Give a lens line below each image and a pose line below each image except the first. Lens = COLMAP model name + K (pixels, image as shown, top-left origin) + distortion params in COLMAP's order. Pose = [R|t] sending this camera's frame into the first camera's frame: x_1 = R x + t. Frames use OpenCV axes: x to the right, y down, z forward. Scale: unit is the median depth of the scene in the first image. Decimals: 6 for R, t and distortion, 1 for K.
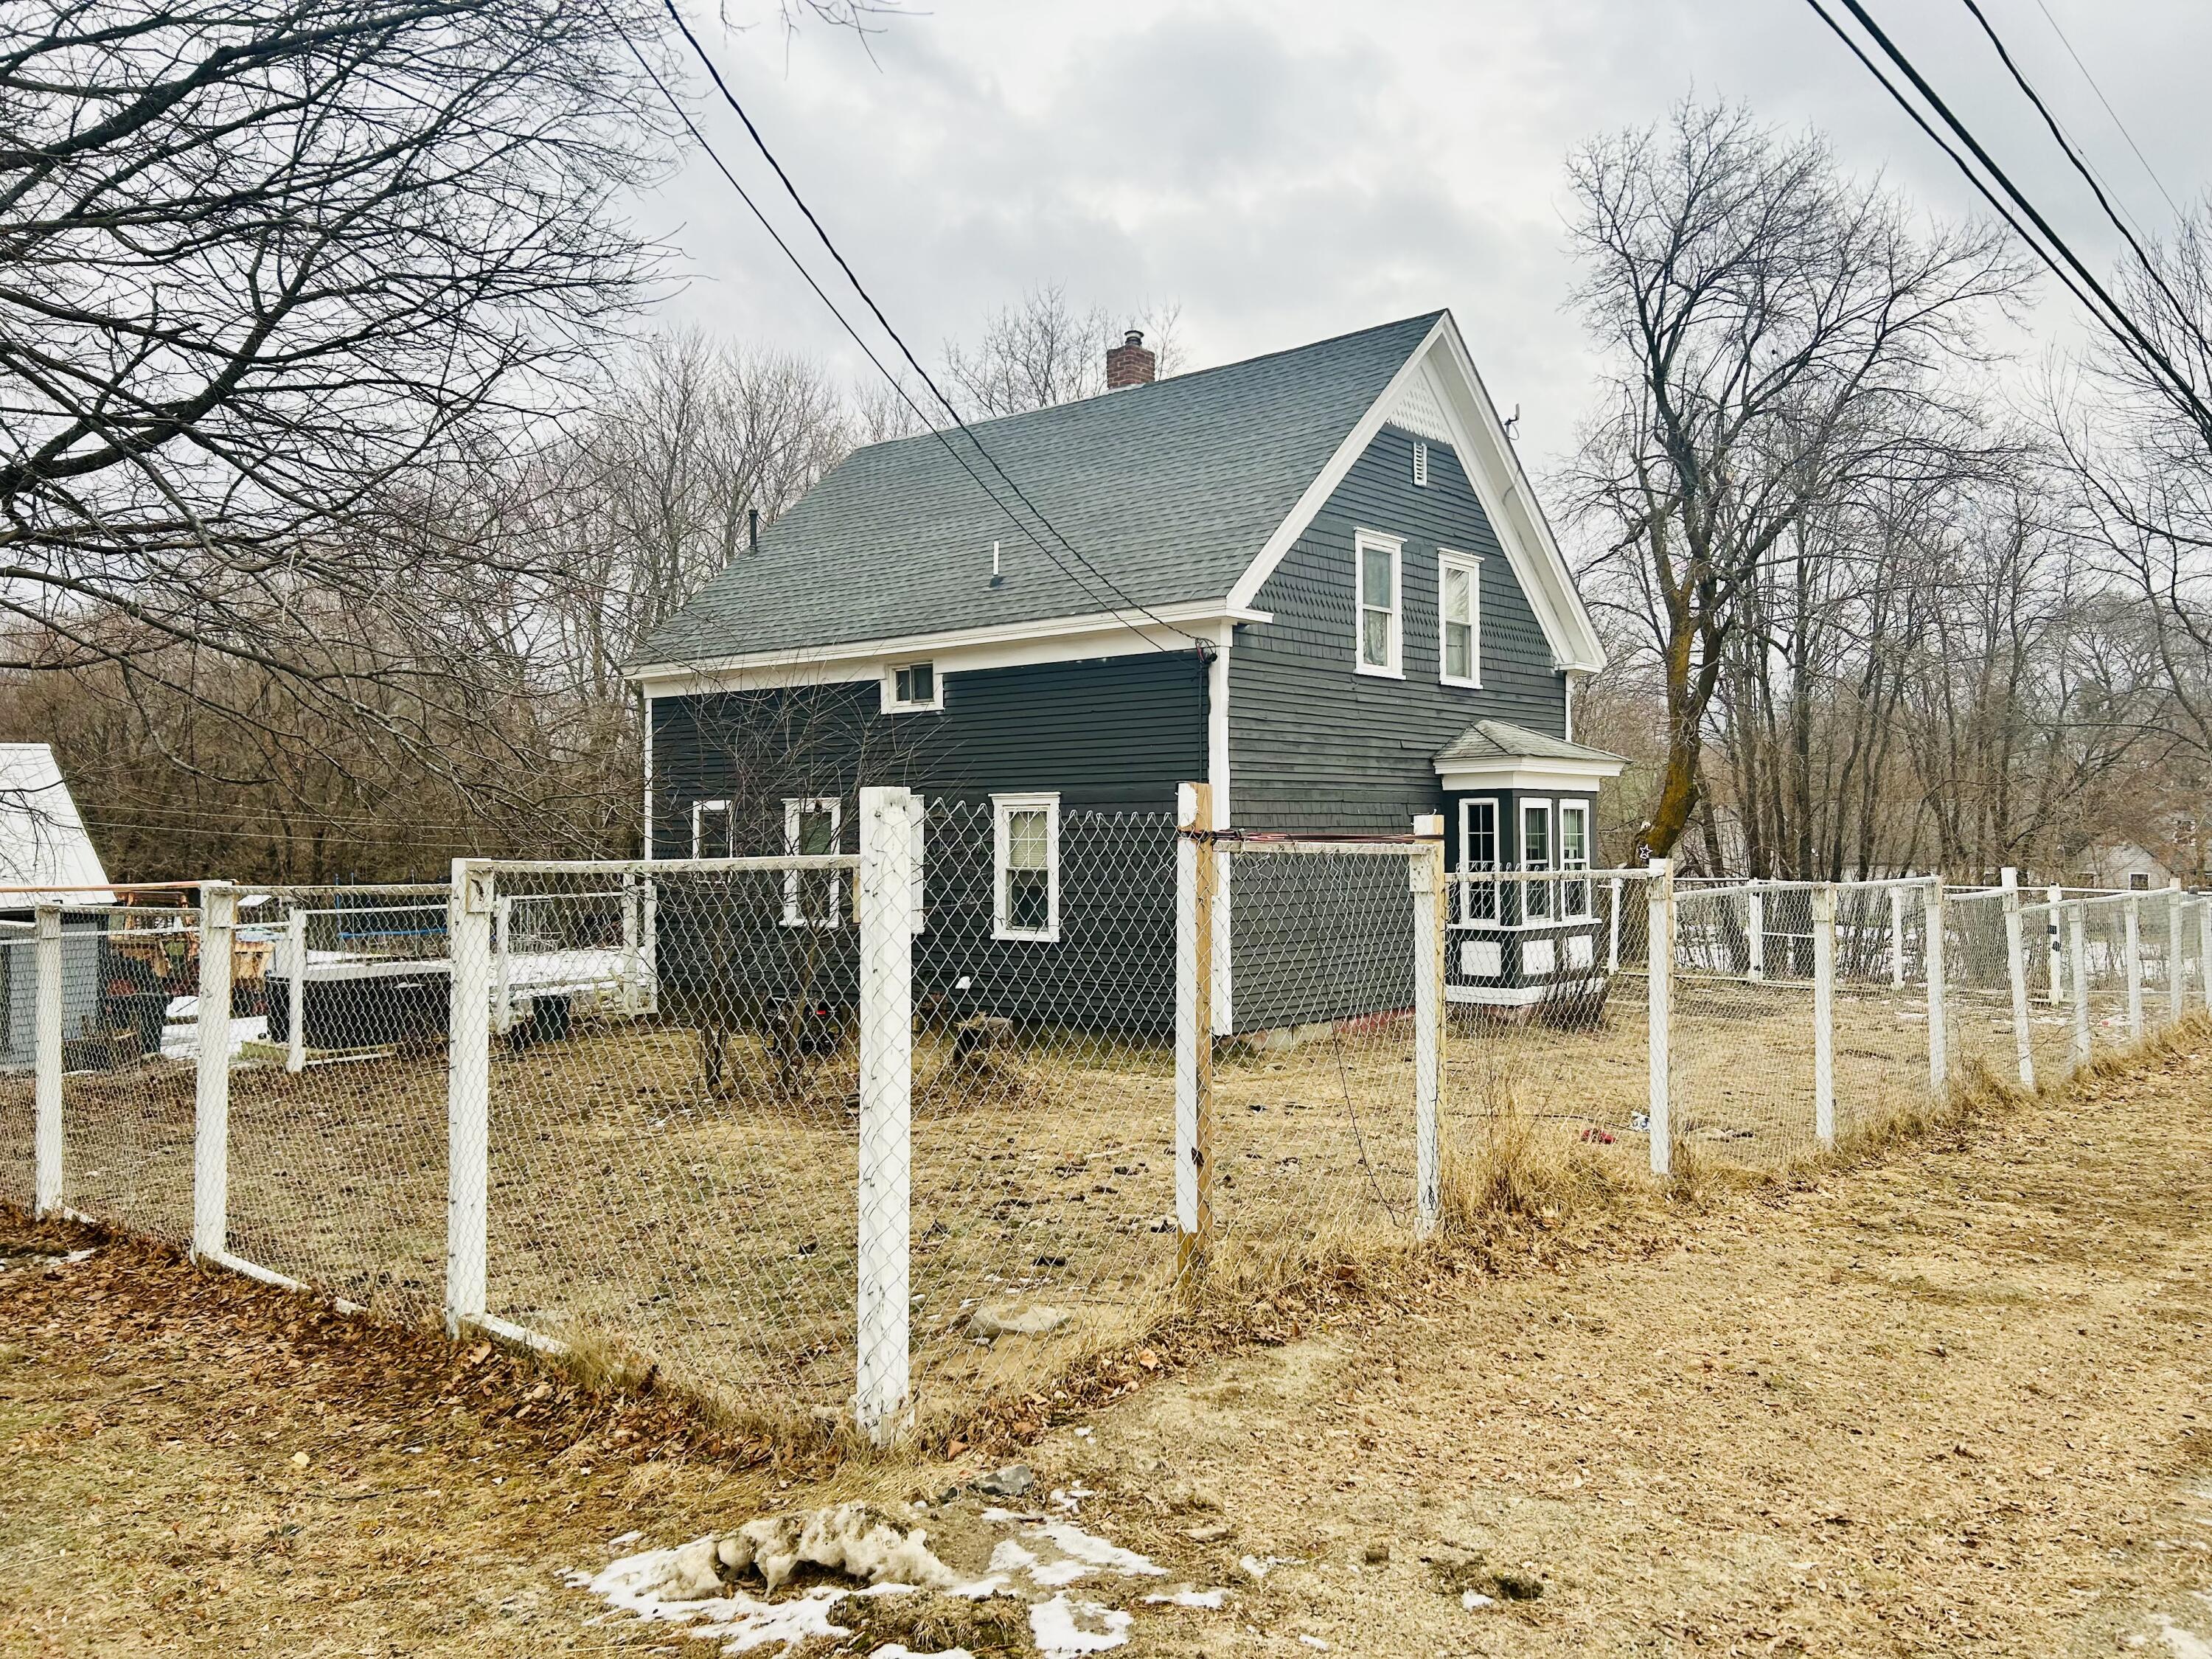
lens RADIAL K [[1662.9, 0, 1108.0], [0, 1662.9, 827.0], [0, 0, 1]] dist [0.060851, -0.067885]
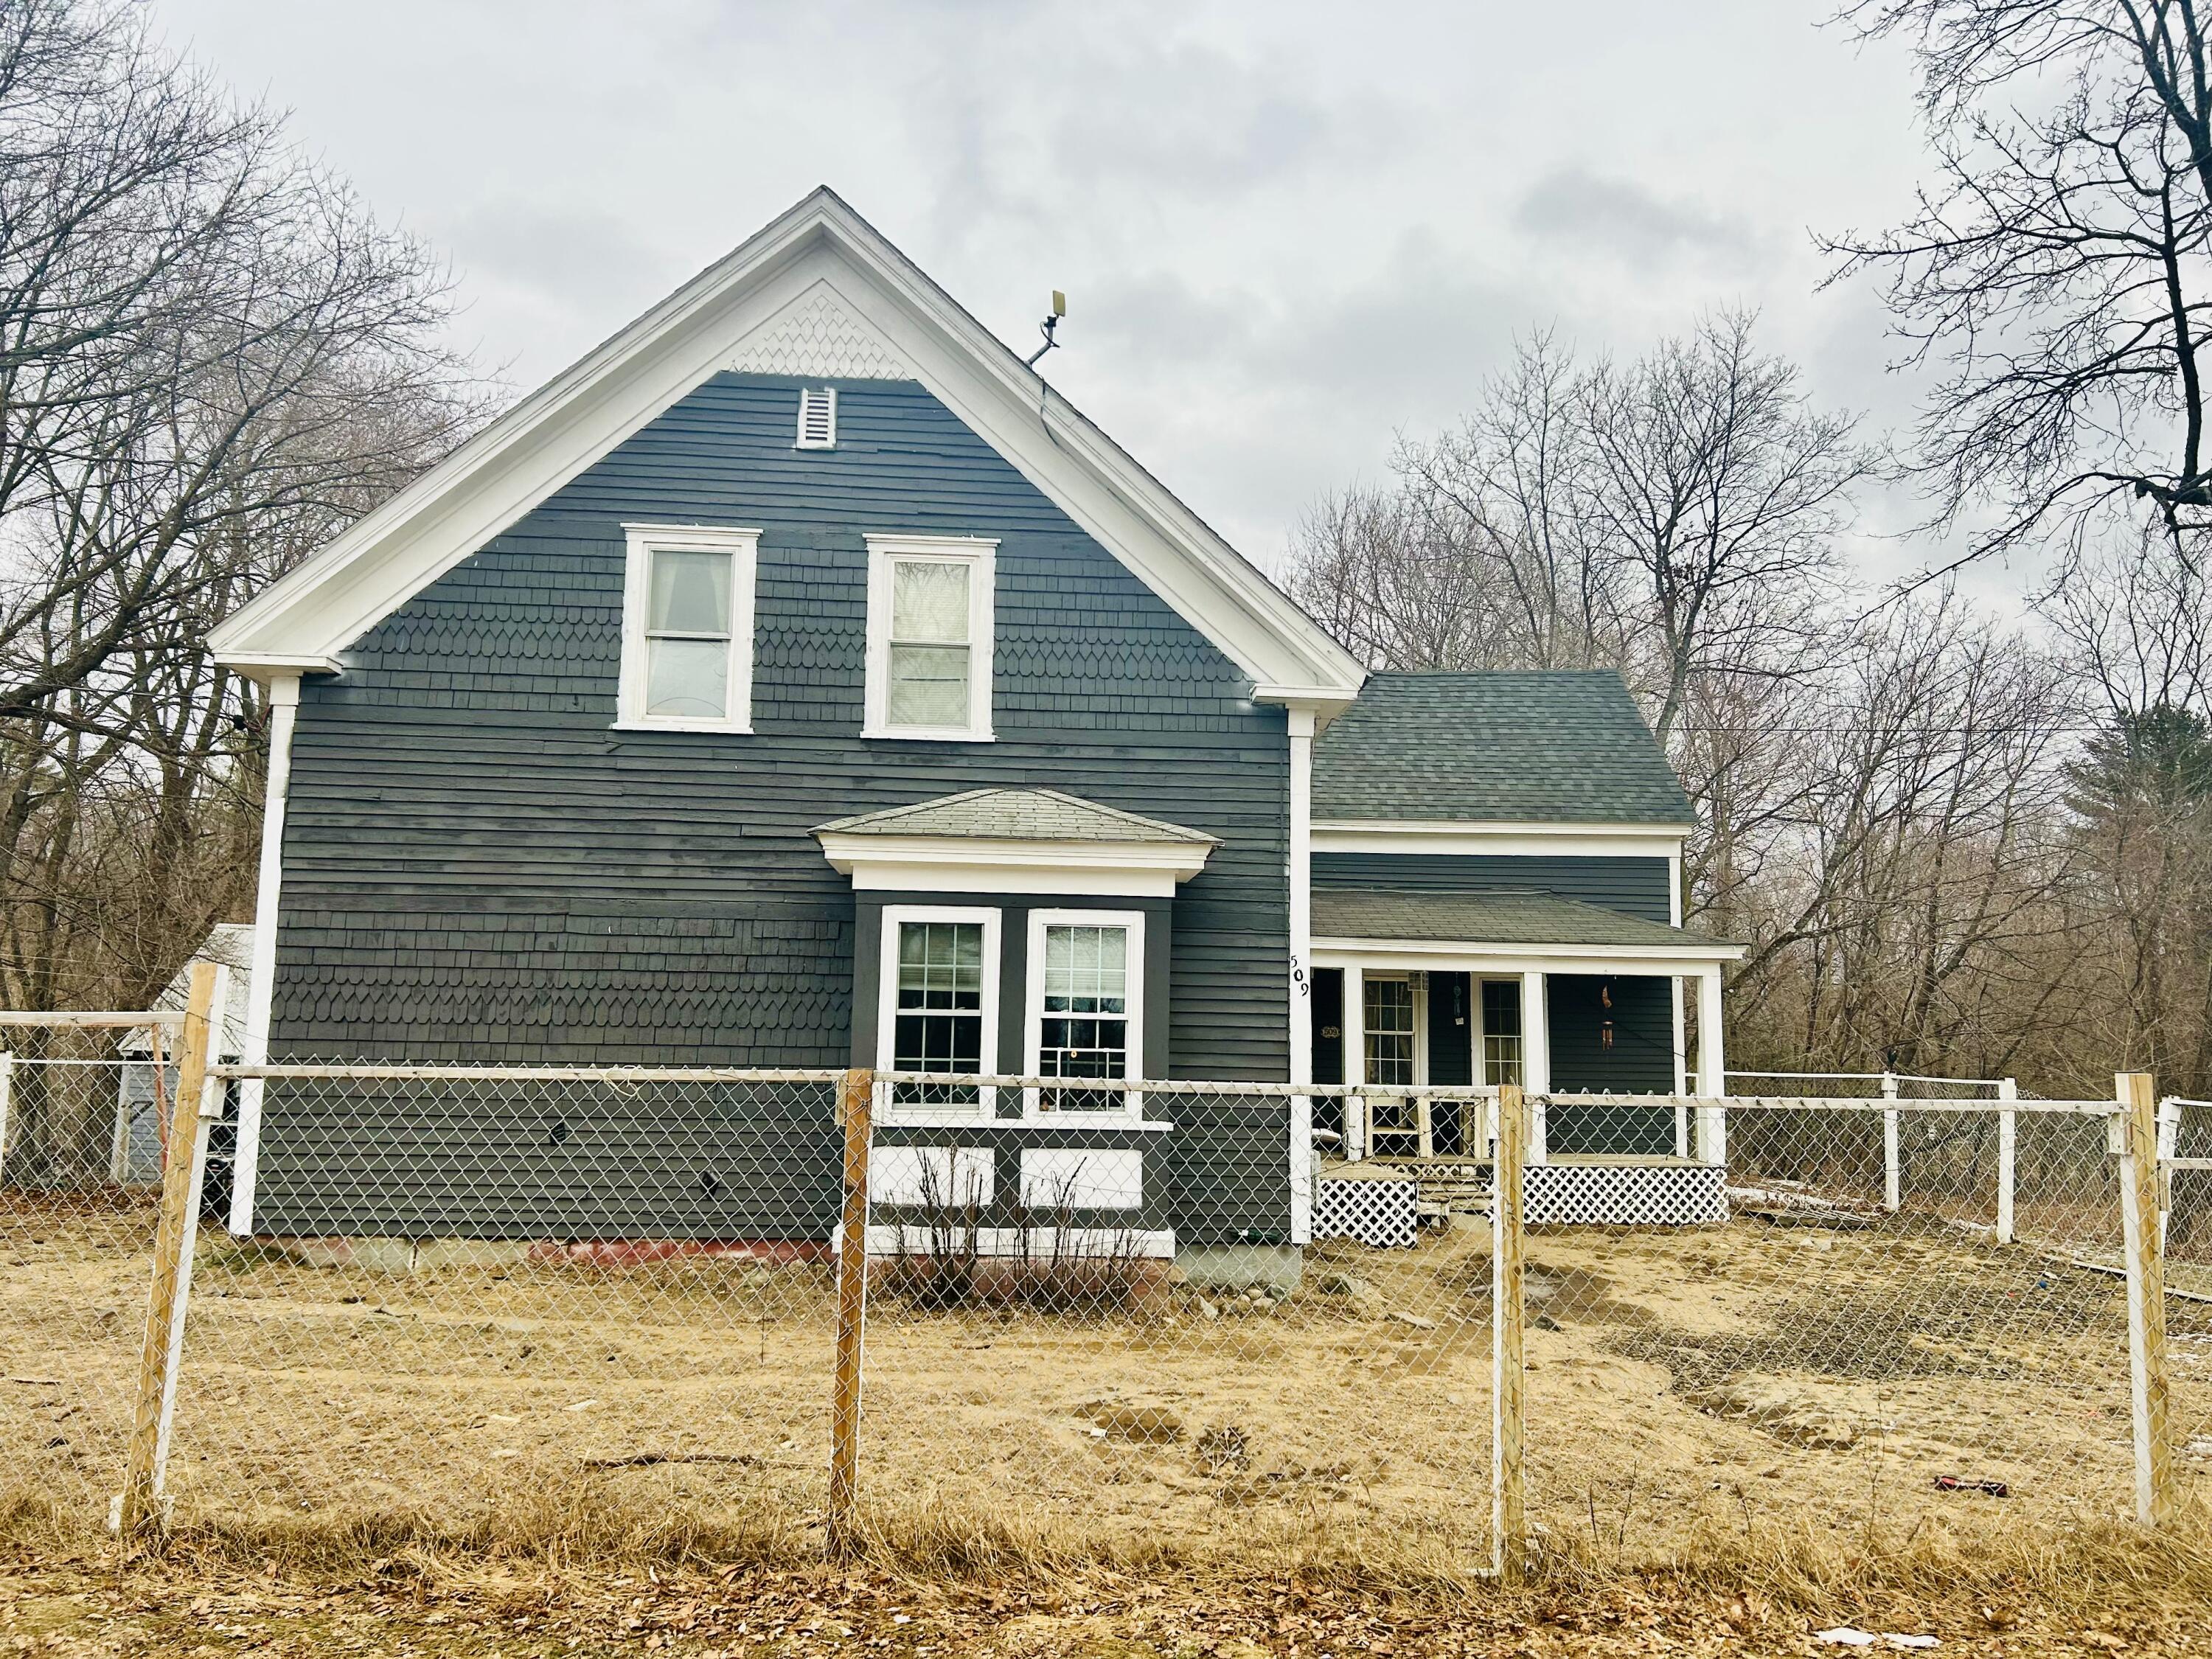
lens RADIAL K [[1662.9, 0, 1115.3], [0, 1662.9, 823.2], [0, 0, 1]] dist [0.060851, -0.067885]
pose [[0.707143, -0.071009, -0.703496, 0.720061], [-0.019360, 0.992627, -0.119653, 0.023533], [0.706806, 0.098231, 0.700554, 0.613533]]
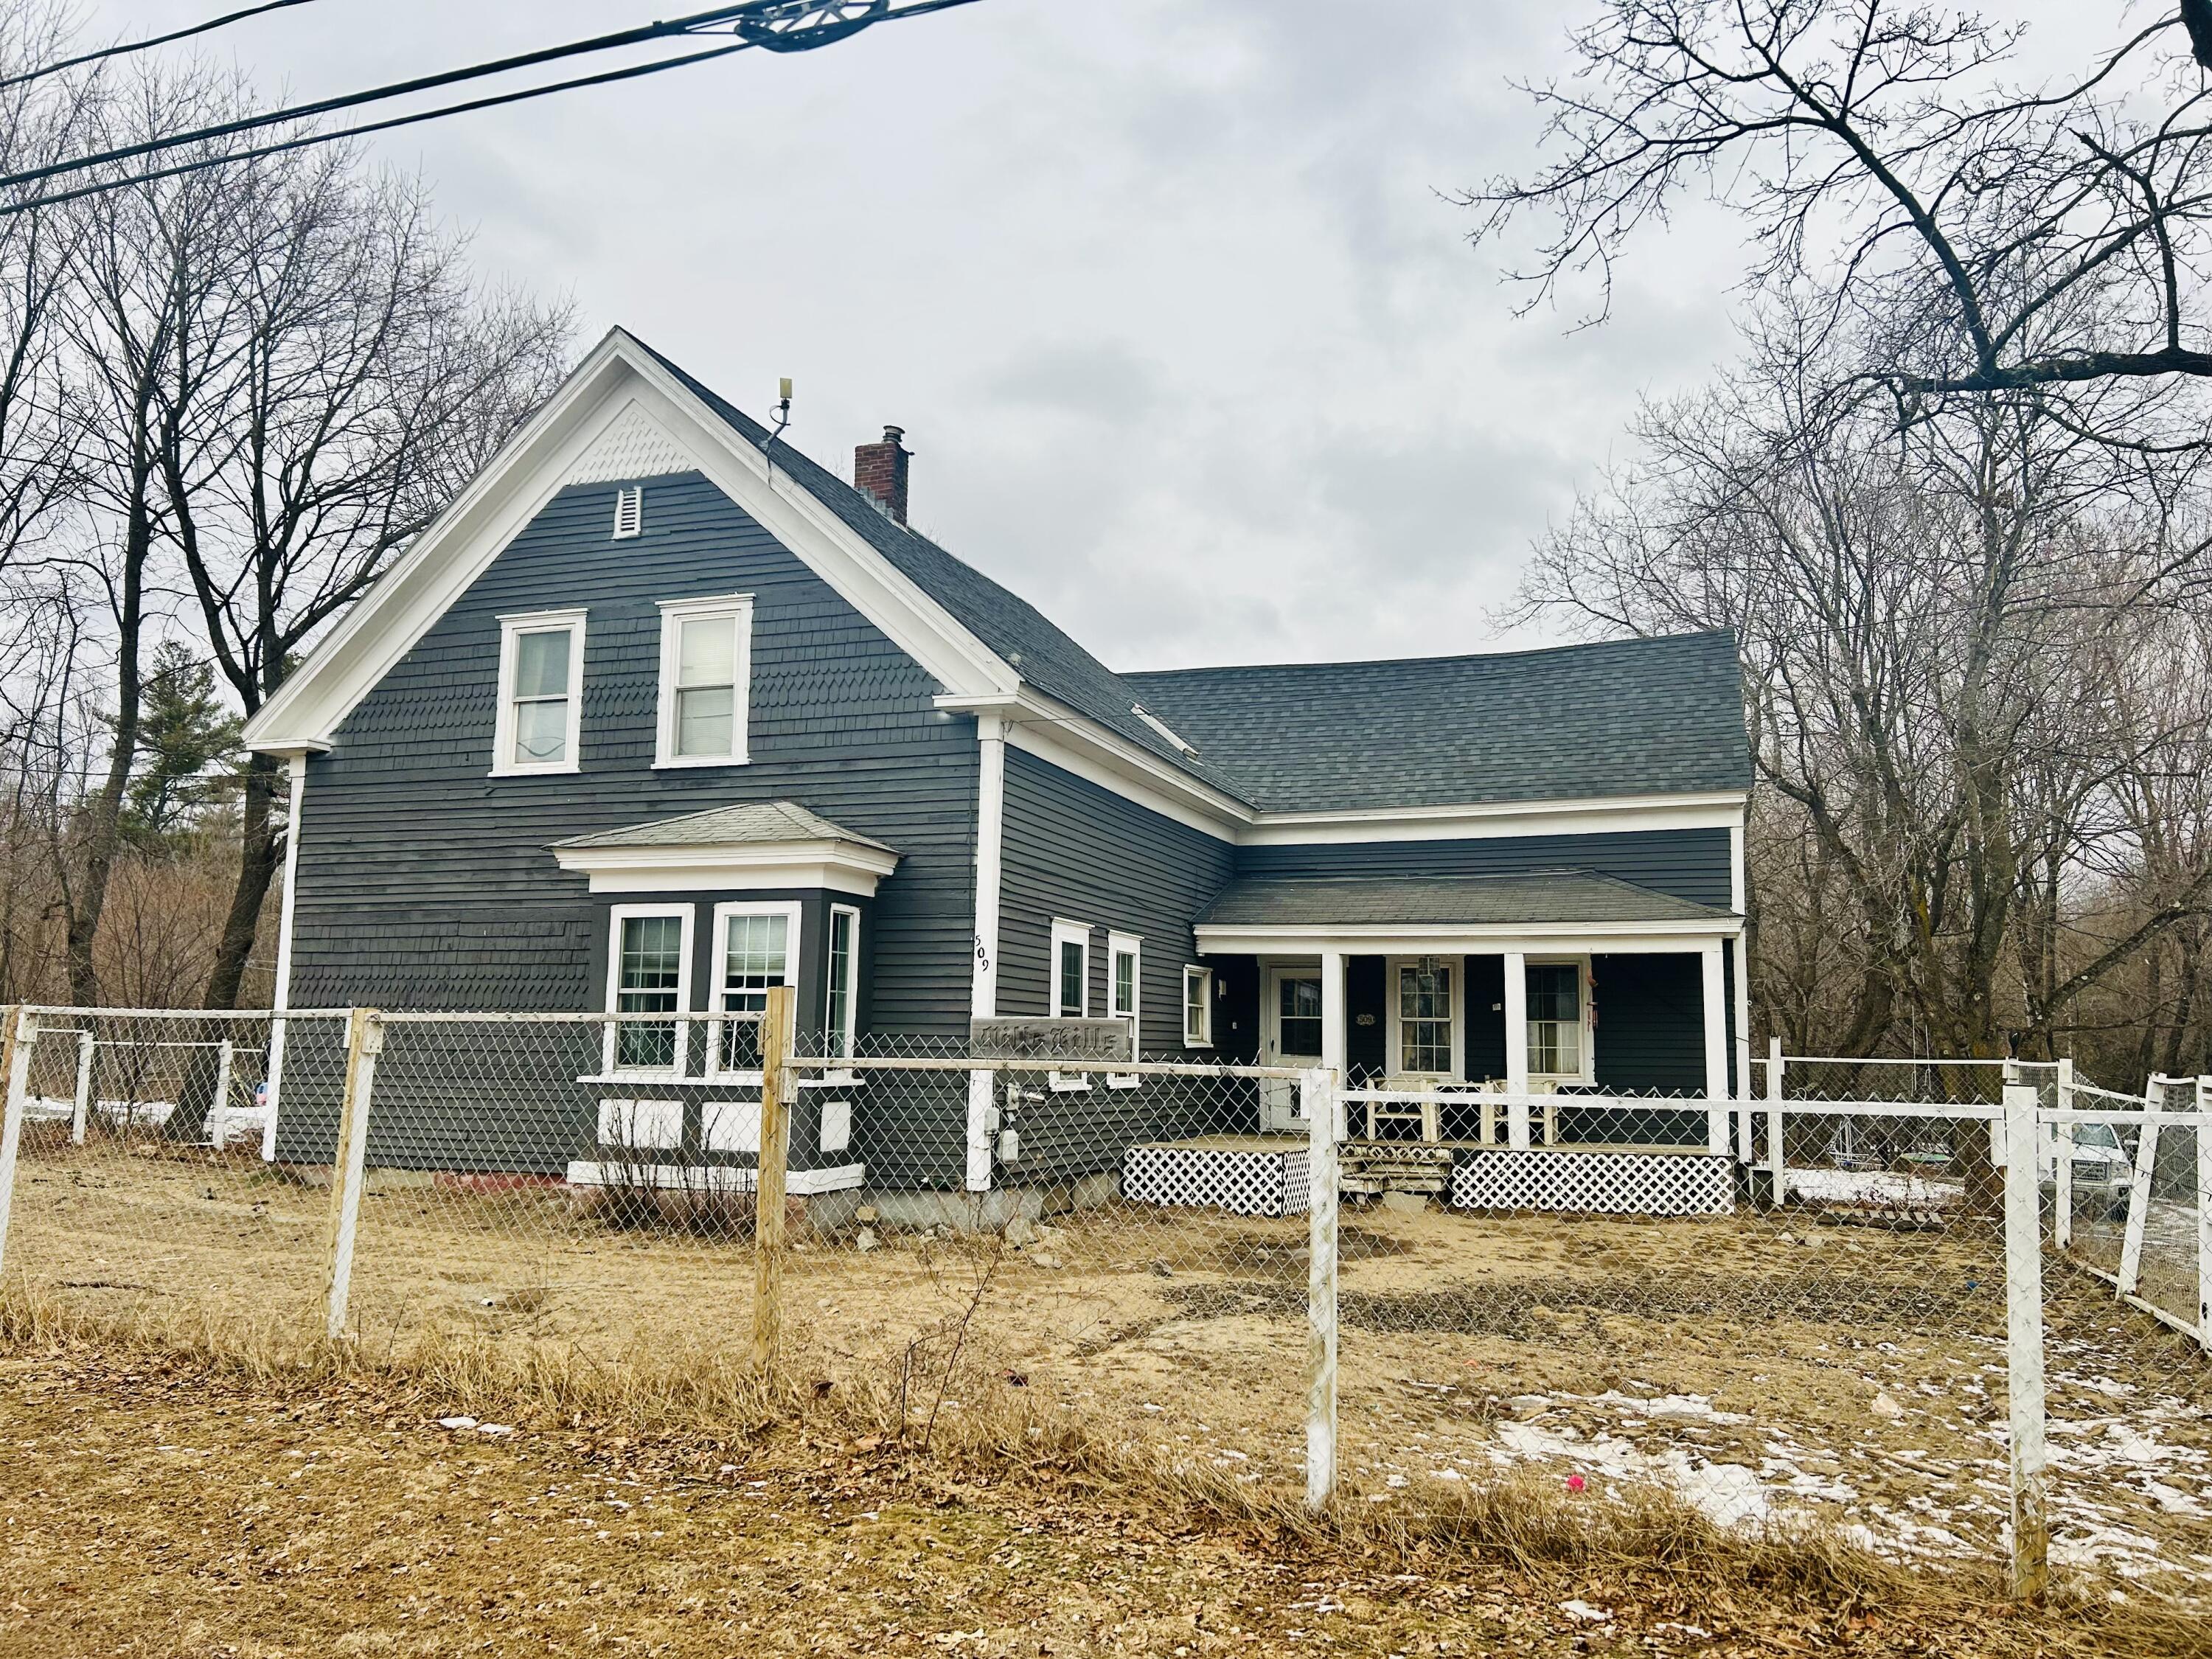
lens RADIAL K [[1662.9, 0, 1117.3], [0, 1662.9, 835.0], [0, 0, 1]] dist [0.060851, -0.067885]
pose [[0.356998, -0.107394, -0.927911, 1.007277], [-0.011799, 0.992771, -0.119440, 0.037947], [0.934031, 0.053588, 0.353150, 0.920577]]
